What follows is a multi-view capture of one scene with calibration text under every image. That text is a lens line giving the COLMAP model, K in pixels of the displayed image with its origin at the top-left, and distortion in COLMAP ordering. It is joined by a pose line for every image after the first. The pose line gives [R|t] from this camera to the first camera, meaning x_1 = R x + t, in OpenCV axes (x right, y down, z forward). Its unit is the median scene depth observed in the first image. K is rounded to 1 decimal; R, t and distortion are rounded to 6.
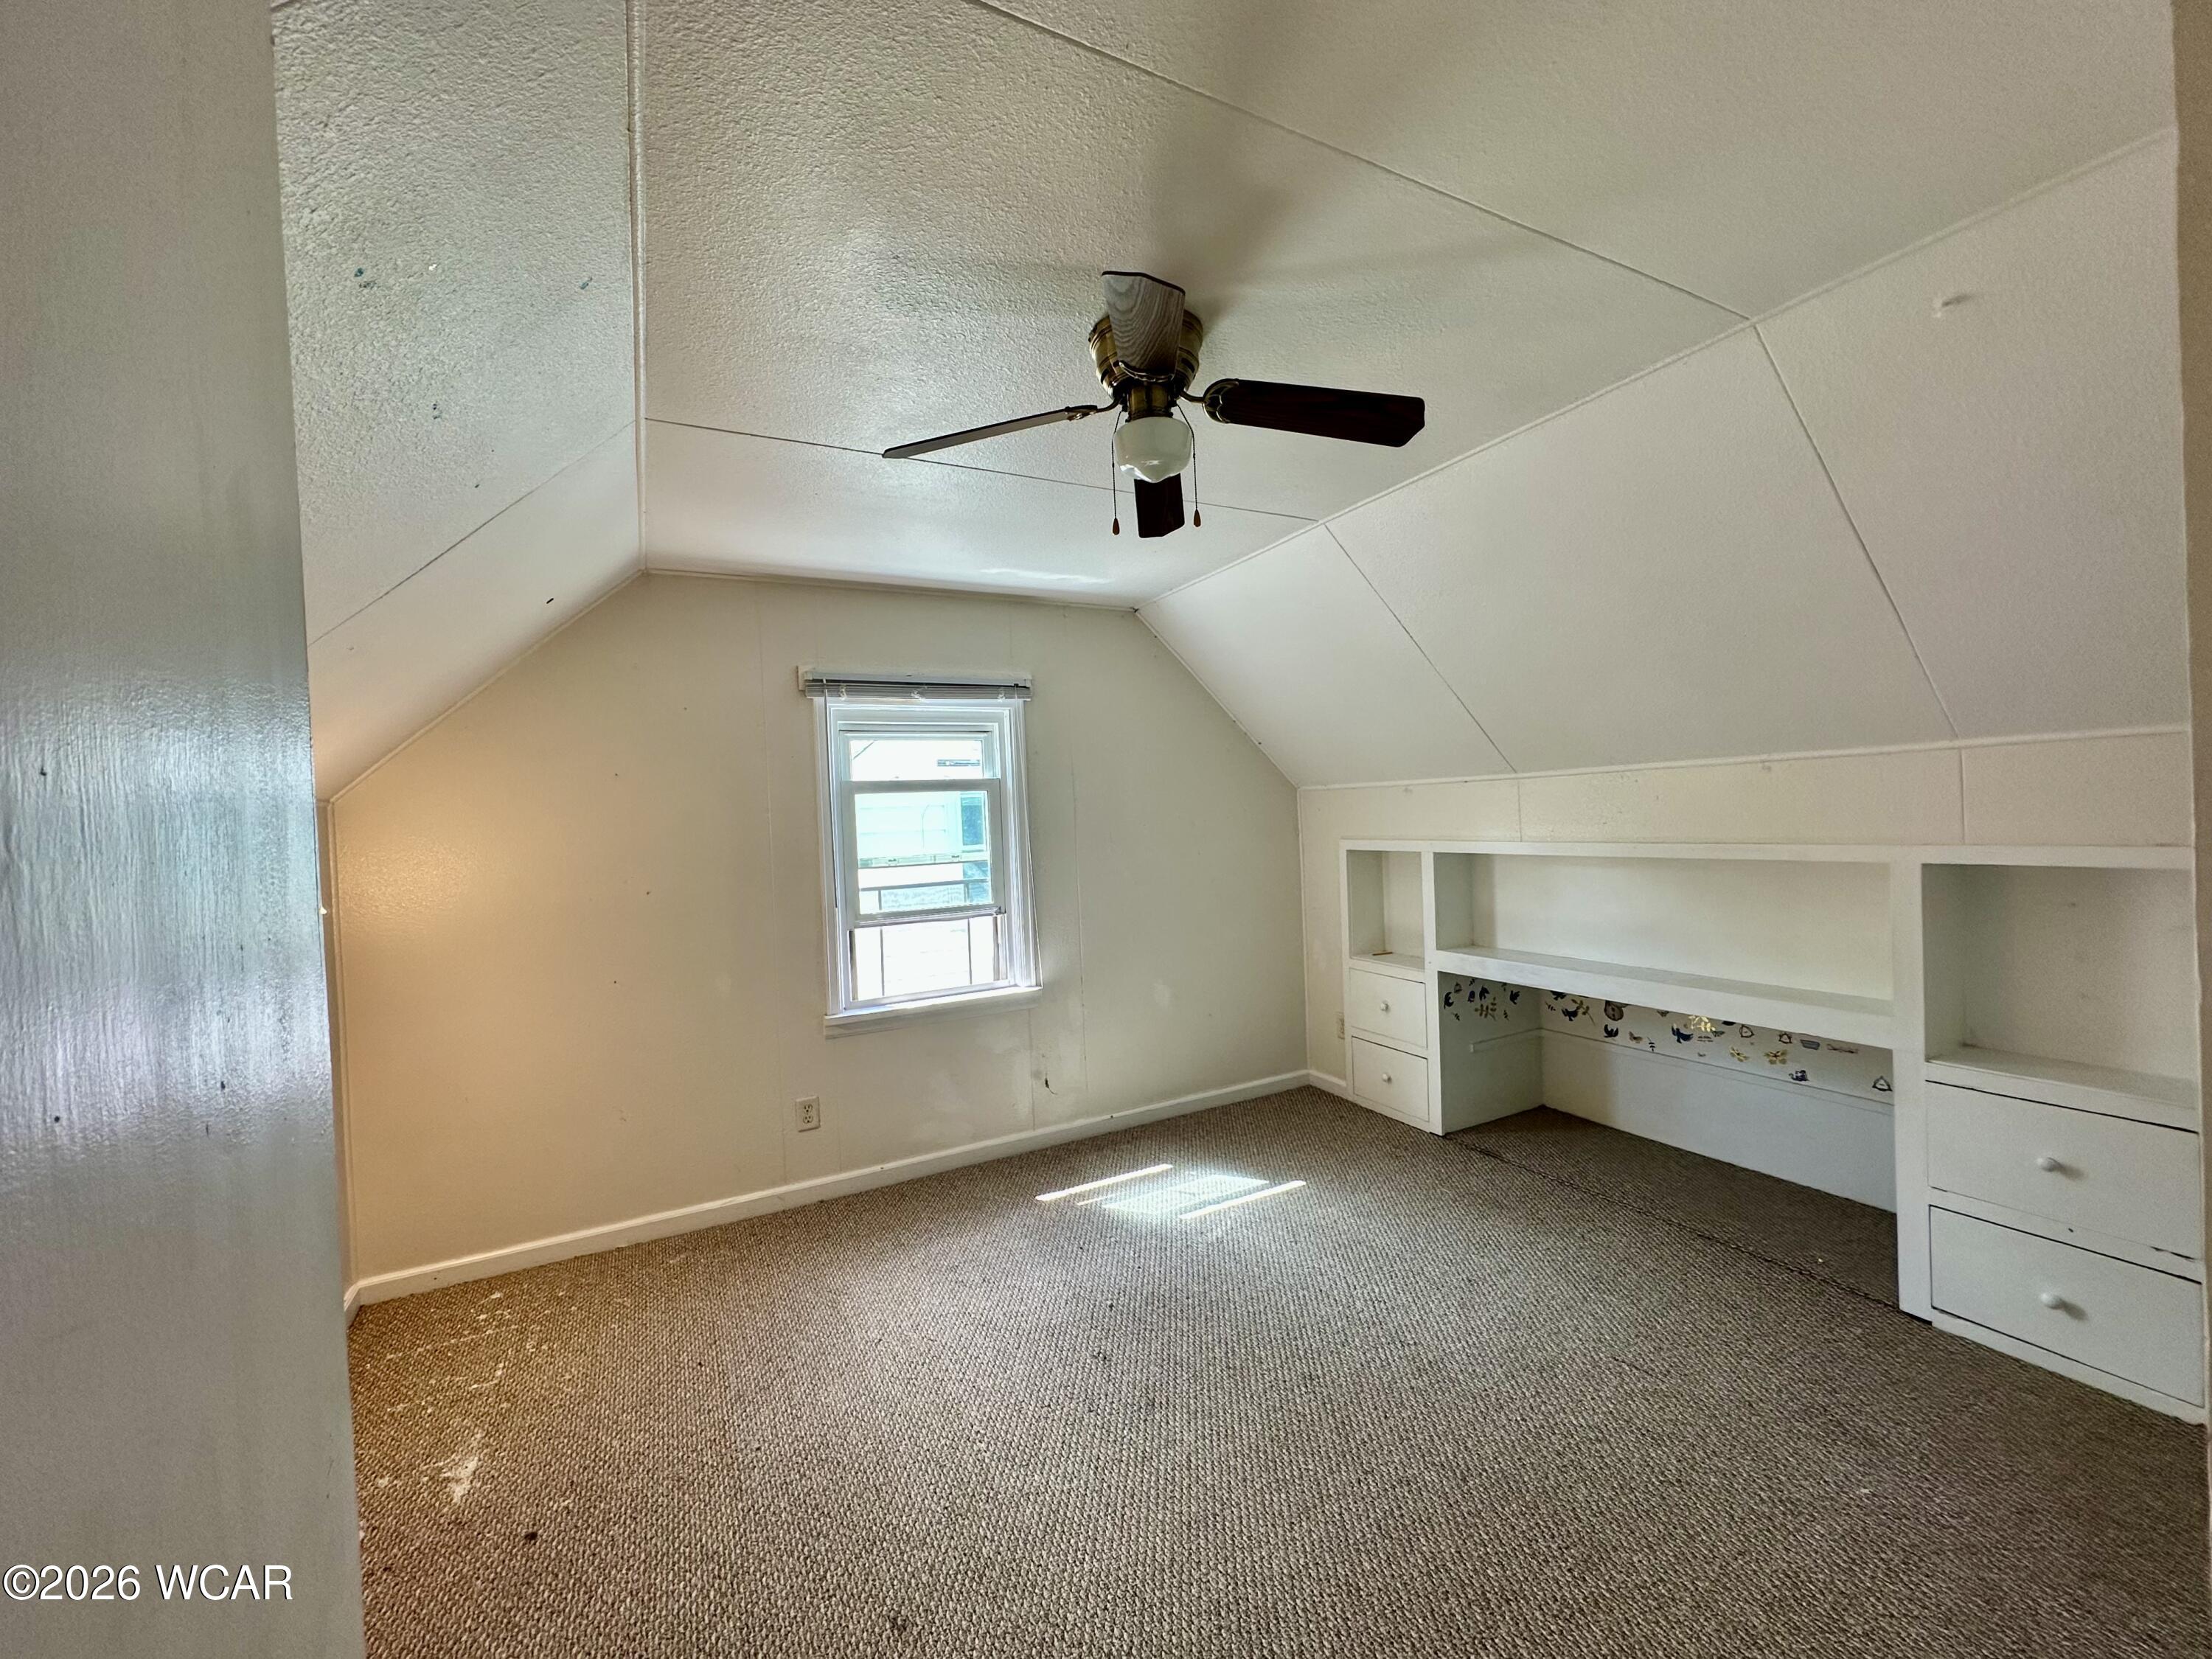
lens RADIAL K [[886.8, 0, 1111.7], [0, 886.8, 822.8], [0, 0, 1]] dist [-0.001624, 0.000119]
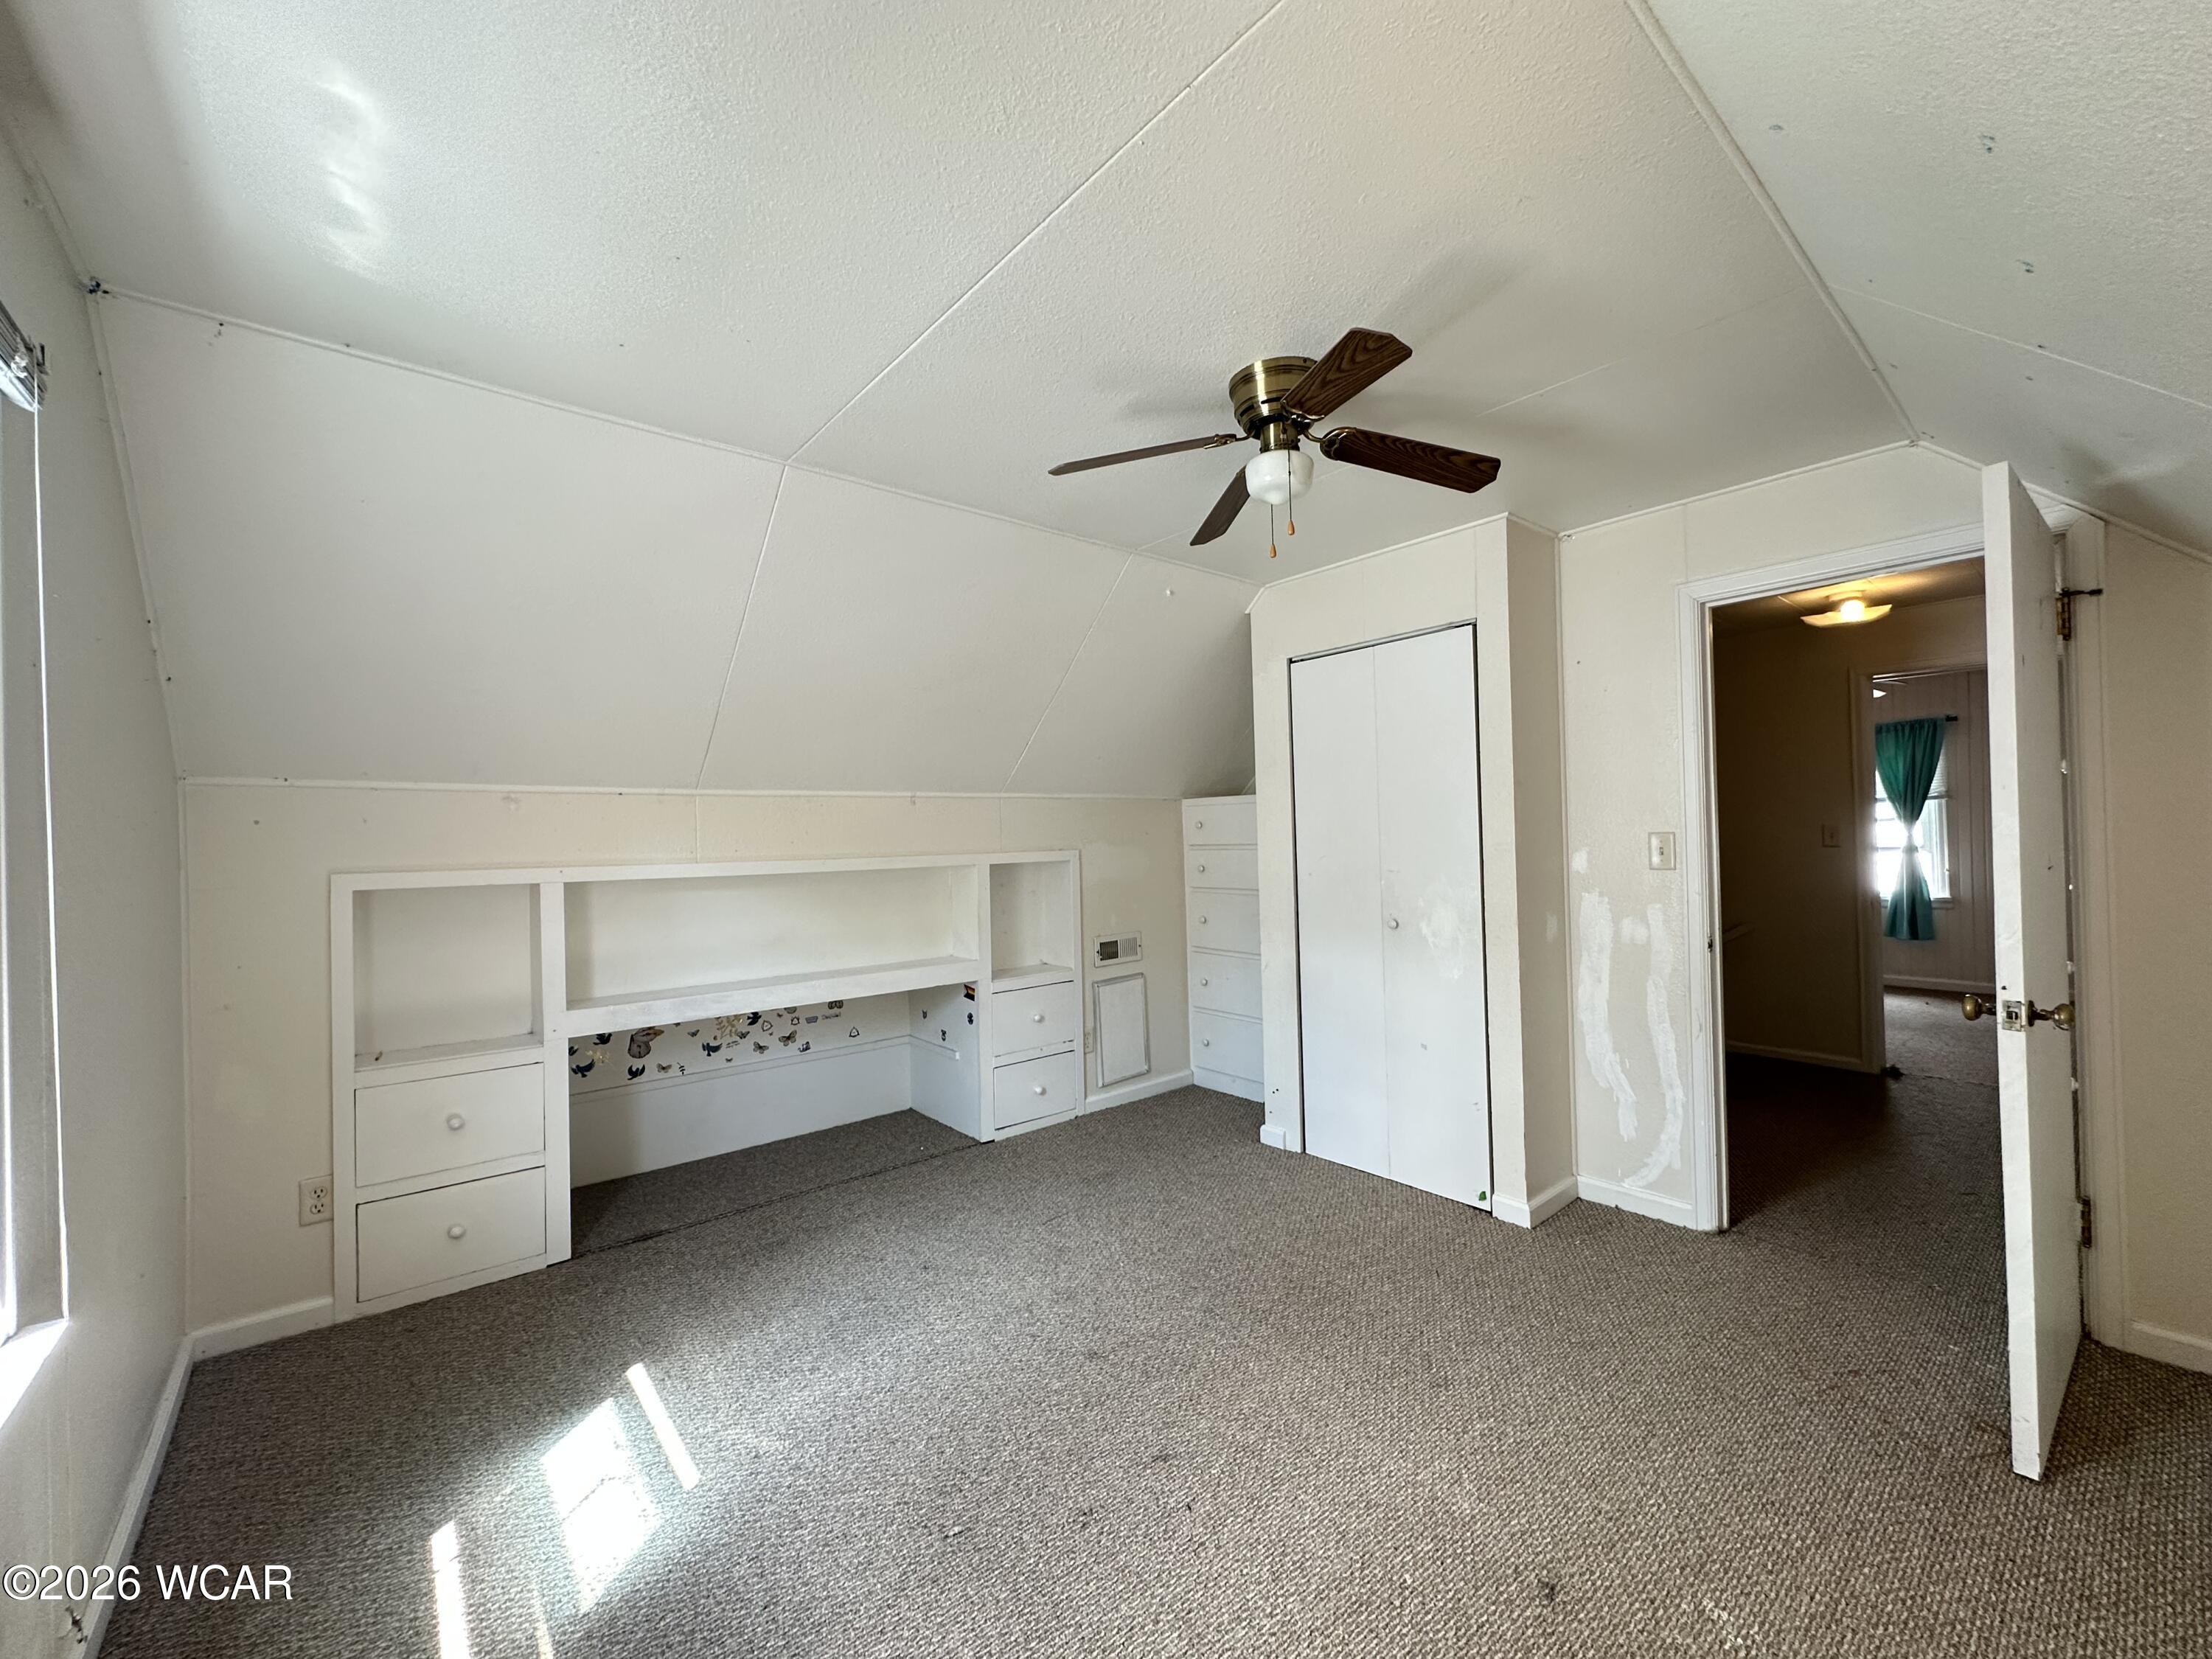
lens RADIAL K [[886.8, 0, 1102.8], [0, 886.8, 831.6], [0, 0, 1]] dist [-0.001624, 0.000119]
pose [[-0.213719, 0.052015, 0.975509, -0.556006], [0.041552, 0.998162, -0.044119, 0.049153], [-0.976011, 0.031105, -0.215488, 0.821753]]
